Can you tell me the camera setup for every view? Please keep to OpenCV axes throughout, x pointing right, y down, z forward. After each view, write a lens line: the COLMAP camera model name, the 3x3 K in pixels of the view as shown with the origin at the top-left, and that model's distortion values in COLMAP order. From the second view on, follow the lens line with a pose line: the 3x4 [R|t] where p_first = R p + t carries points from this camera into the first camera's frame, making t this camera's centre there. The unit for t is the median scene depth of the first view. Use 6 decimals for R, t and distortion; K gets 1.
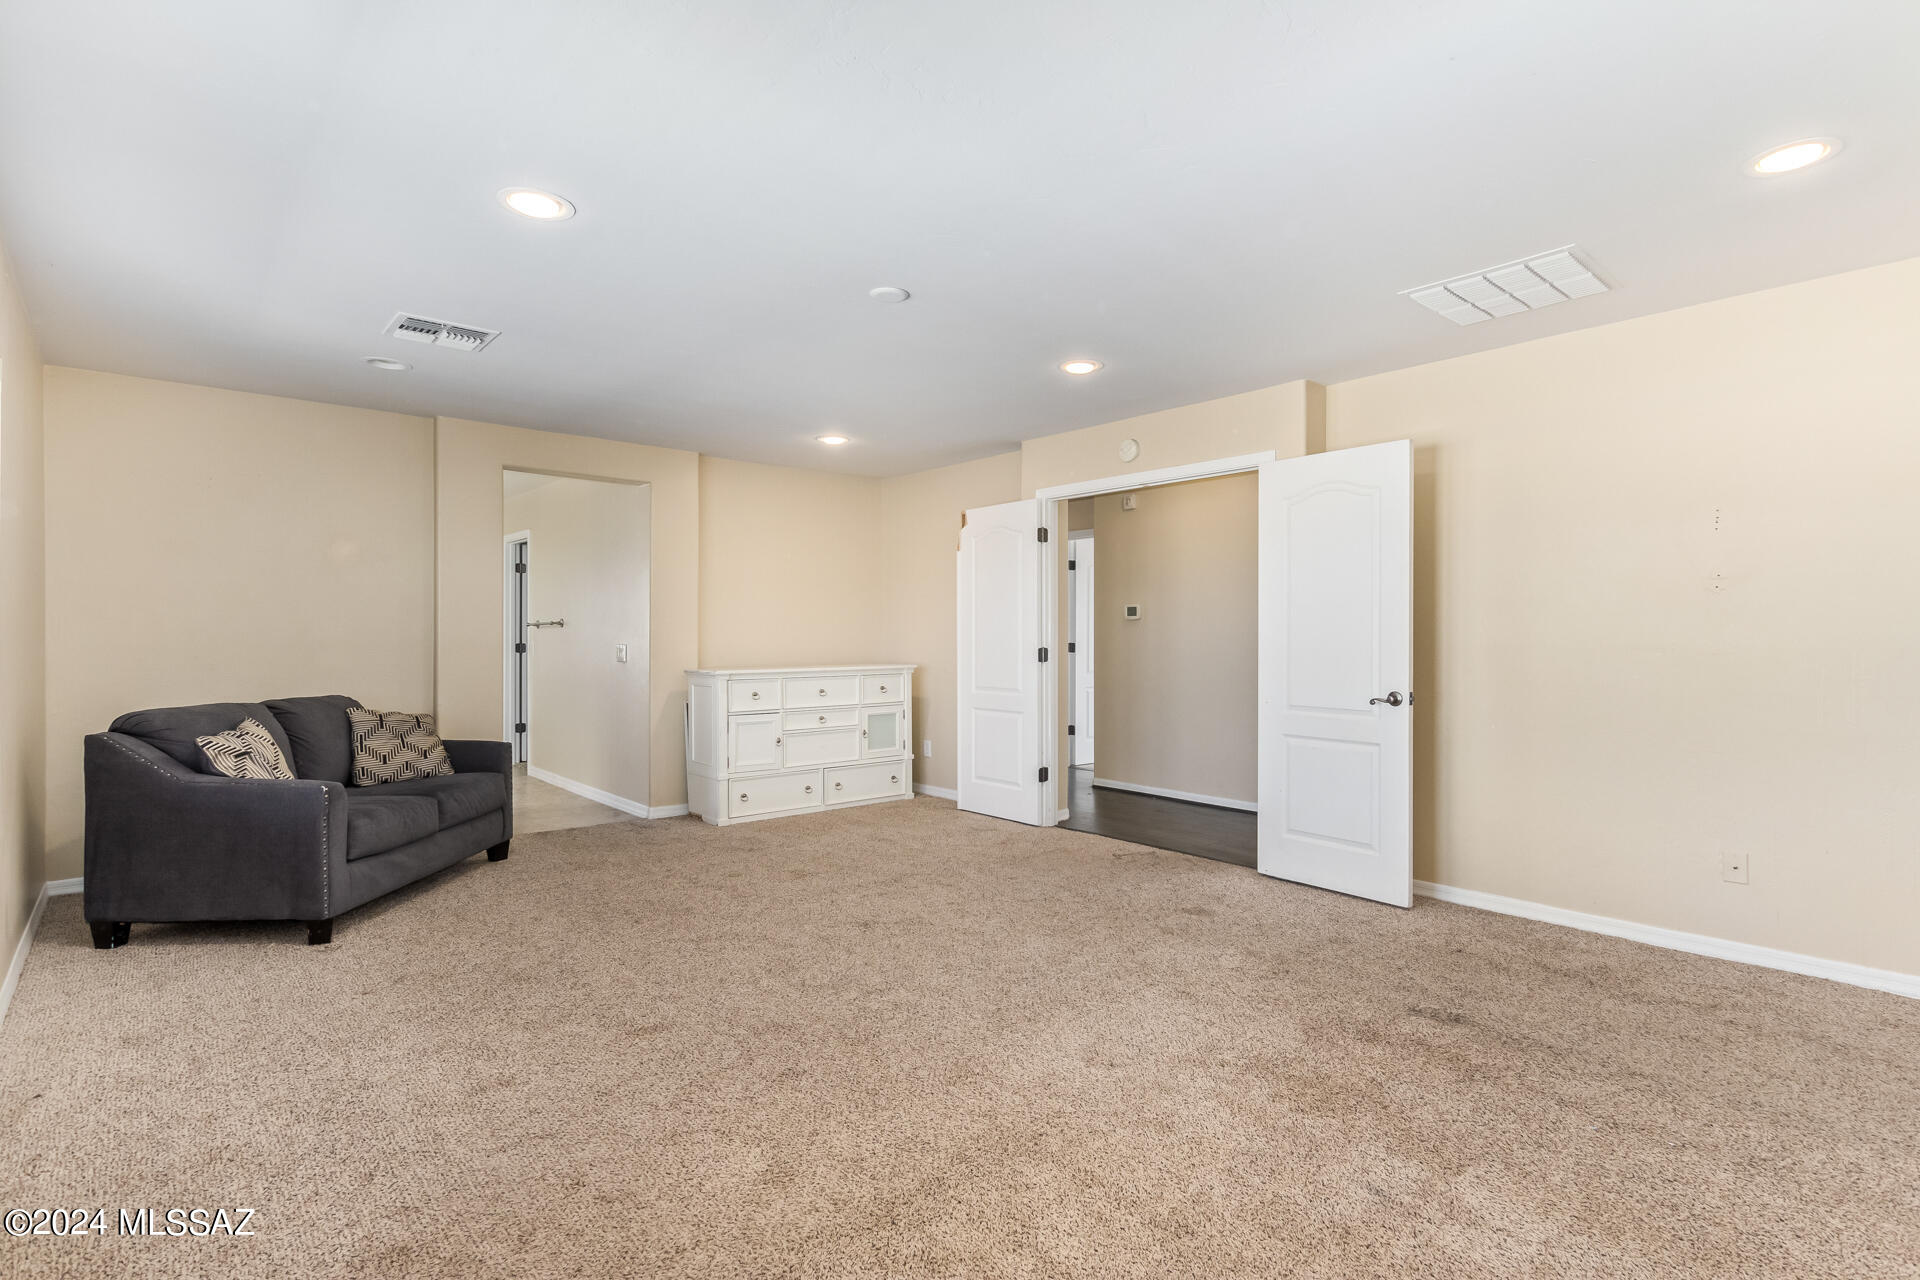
lens RADIAL K [[930.4, 0, 973.2], [0, 930.4, 633.3], [0, 0, 1]] dist [0.000133, -0.000381]
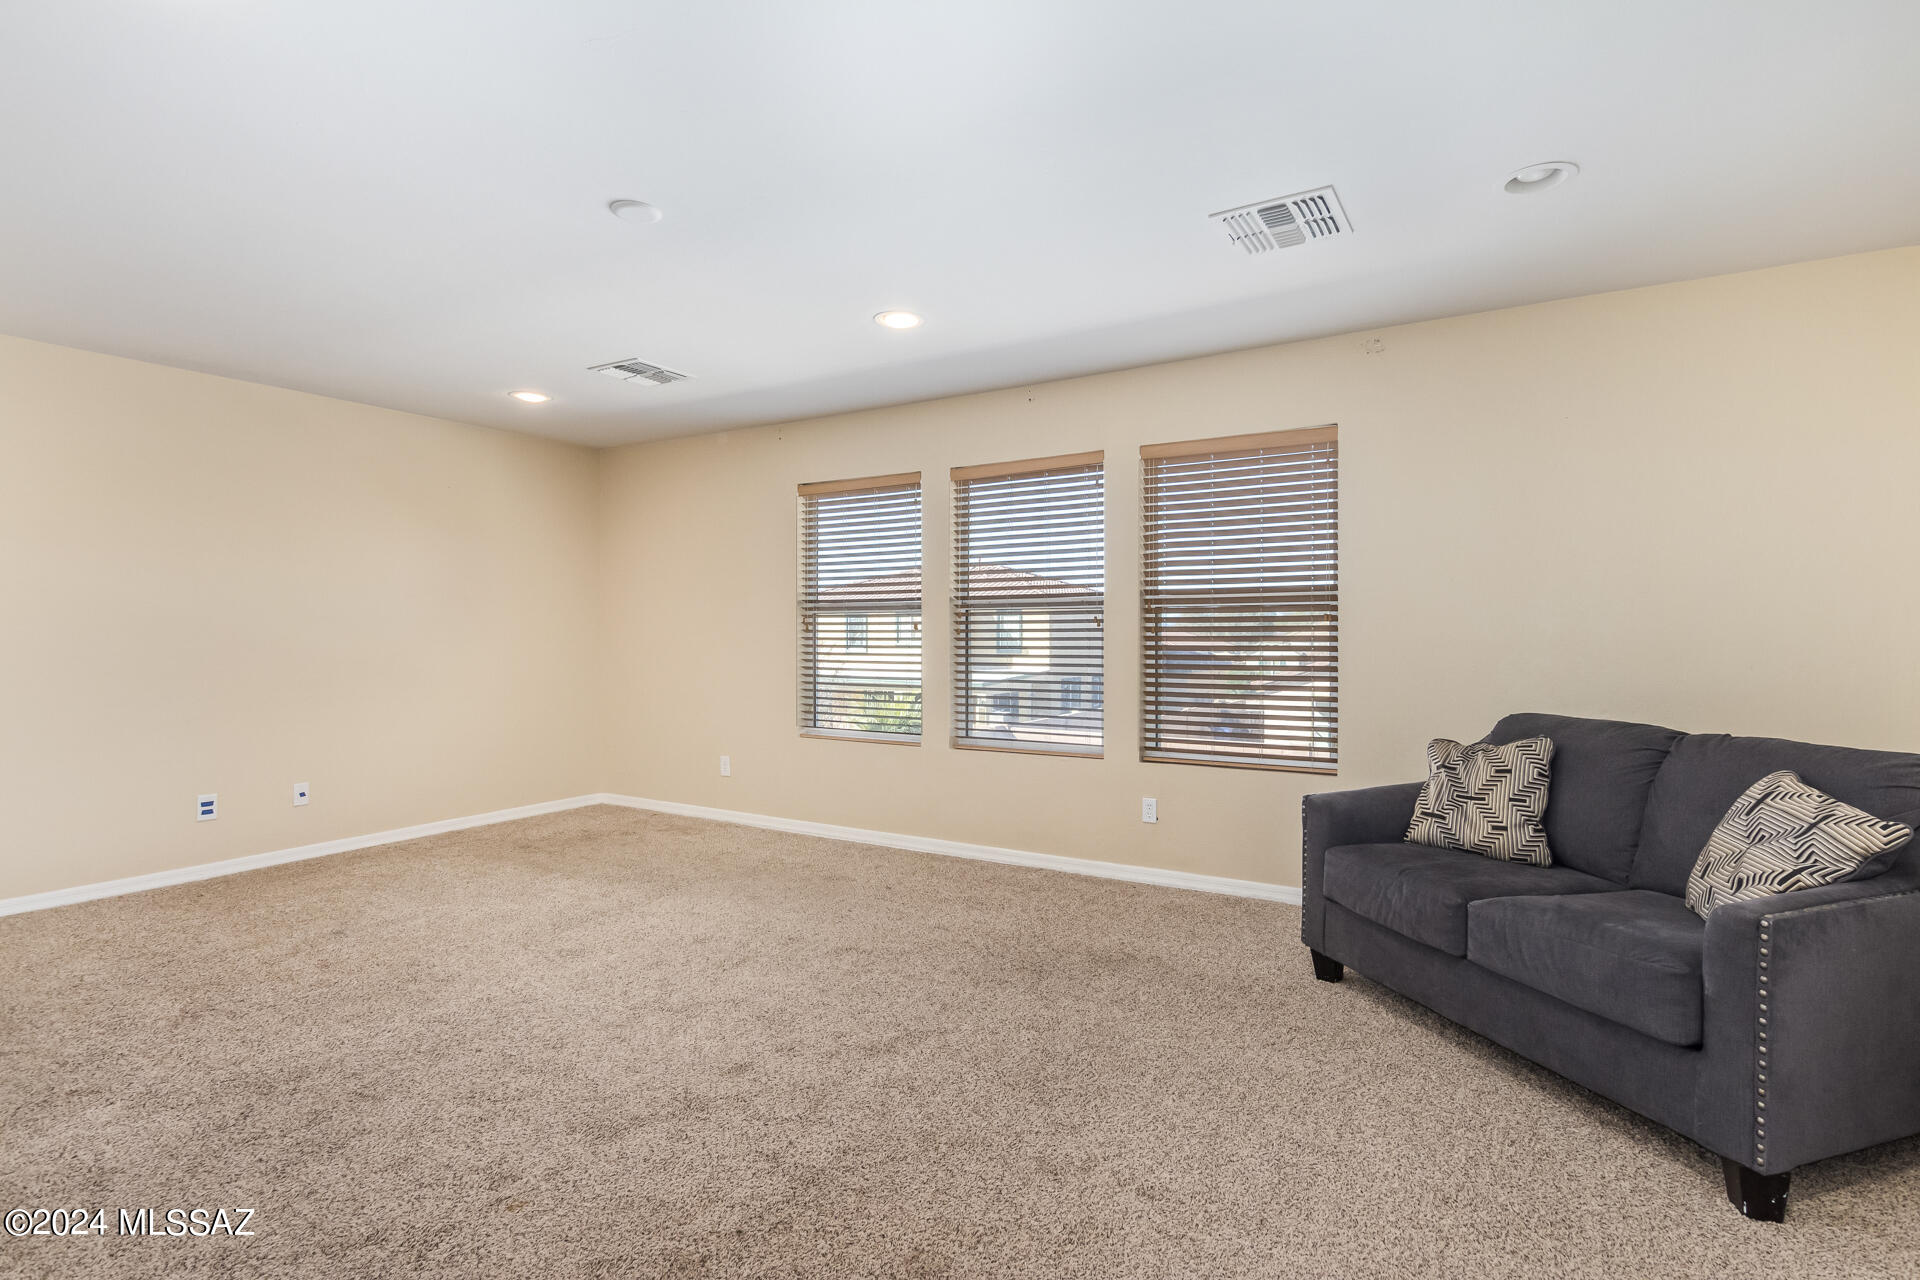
lens RADIAL K [[919.5, 0, 975.1], [0, 919.5, 636.3], [0, 0, 1]] dist [0.000461, -0.001160]
pose [[-0.952722, 0.005979, -0.303786, -0.093855], [0.003992, 0.999966, 0.007163, 0.001108], [0.303818, 0.005612, -0.952713, 1.361256]]
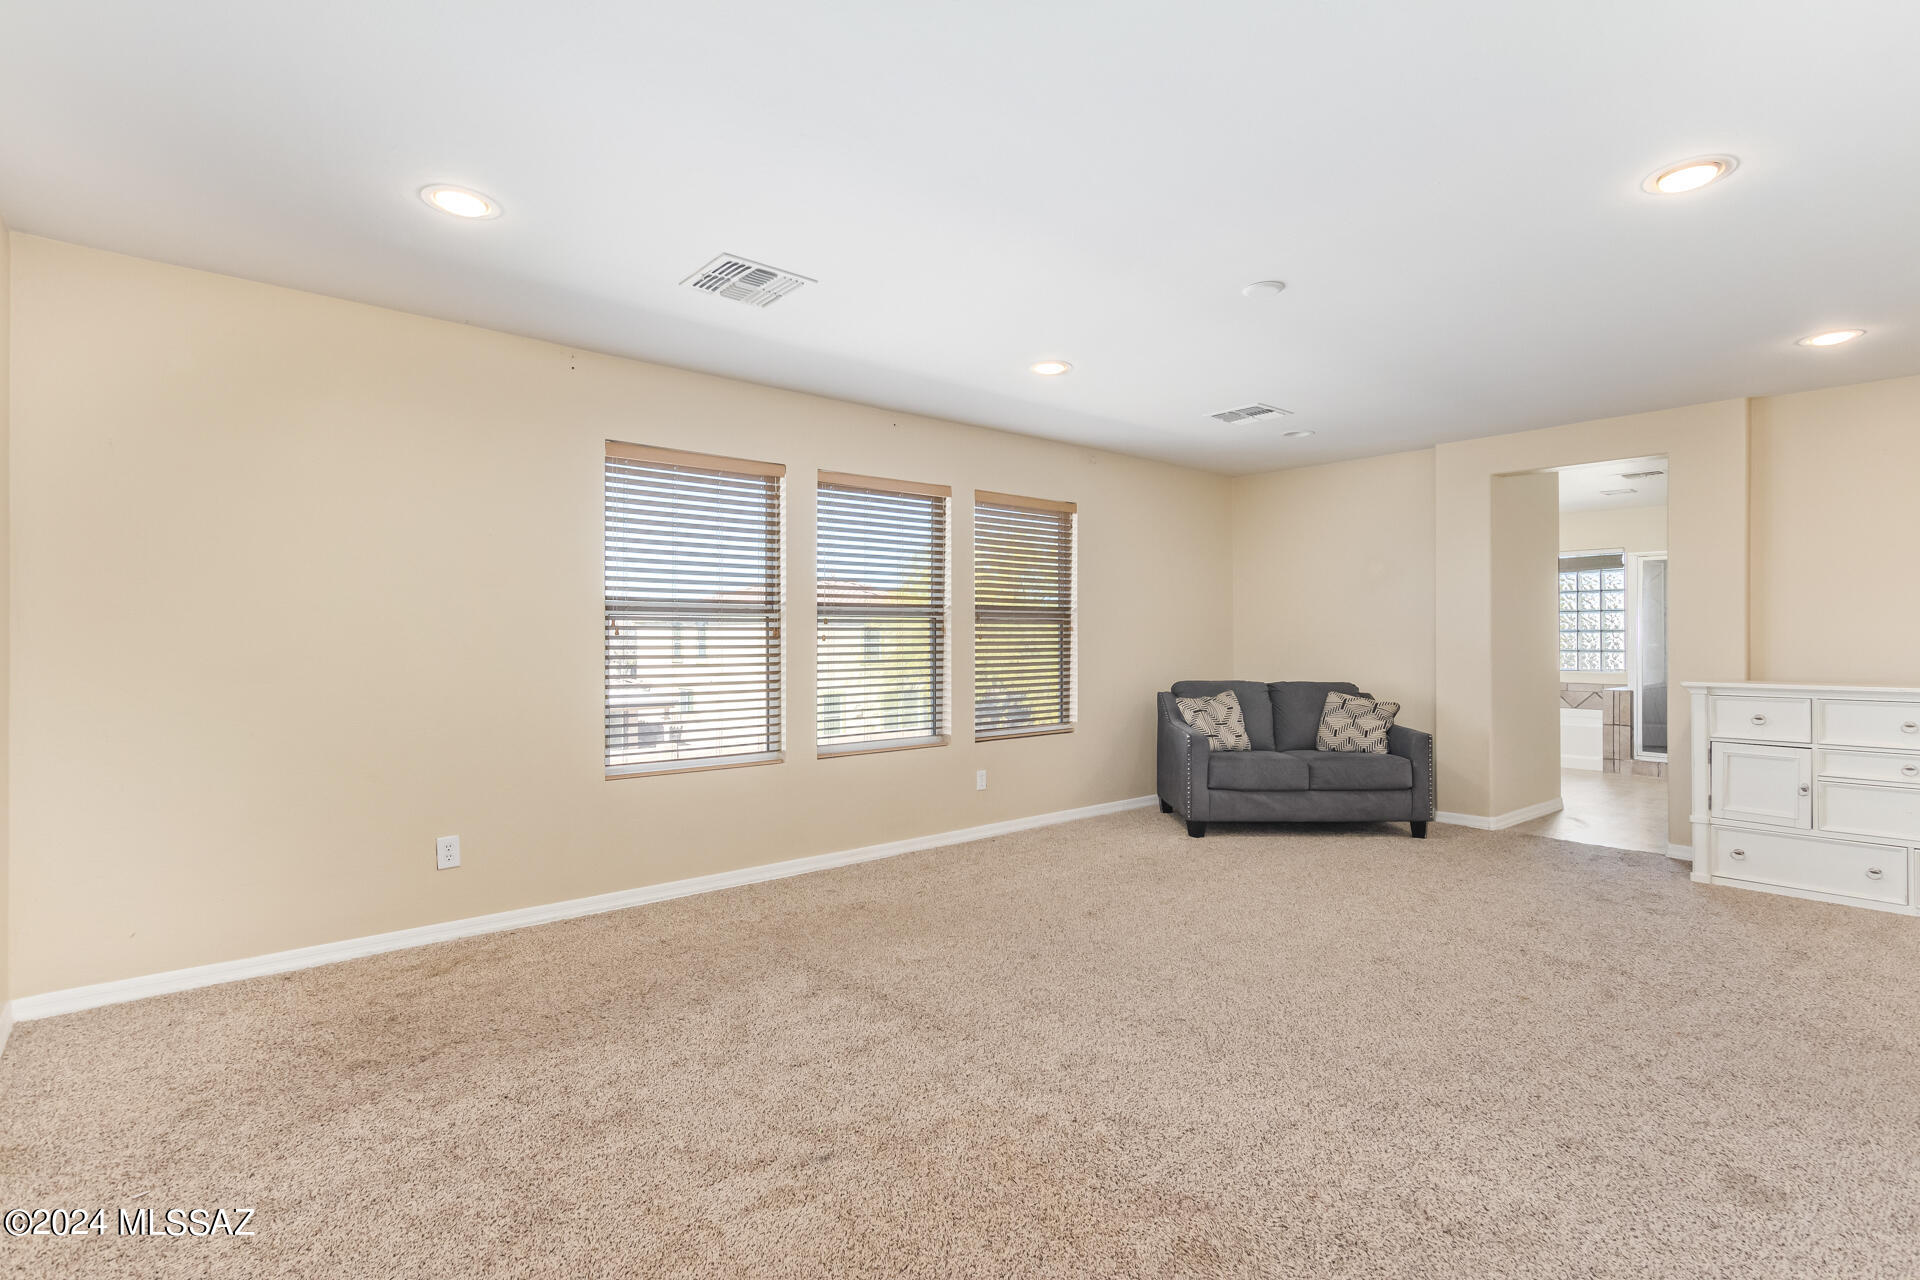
lens RADIAL K [[919.5, 0, 975.1], [0, 919.5, 636.3], [0, 0, 1]] dist [0.000461, -0.001160]
pose [[-0.005959, 0.000481, -0.999982, 0.646107], [0.001416, 0.999999, 0.000473, 0.000567], [0.999981, -0.001414, -0.005960, 0.513490]]
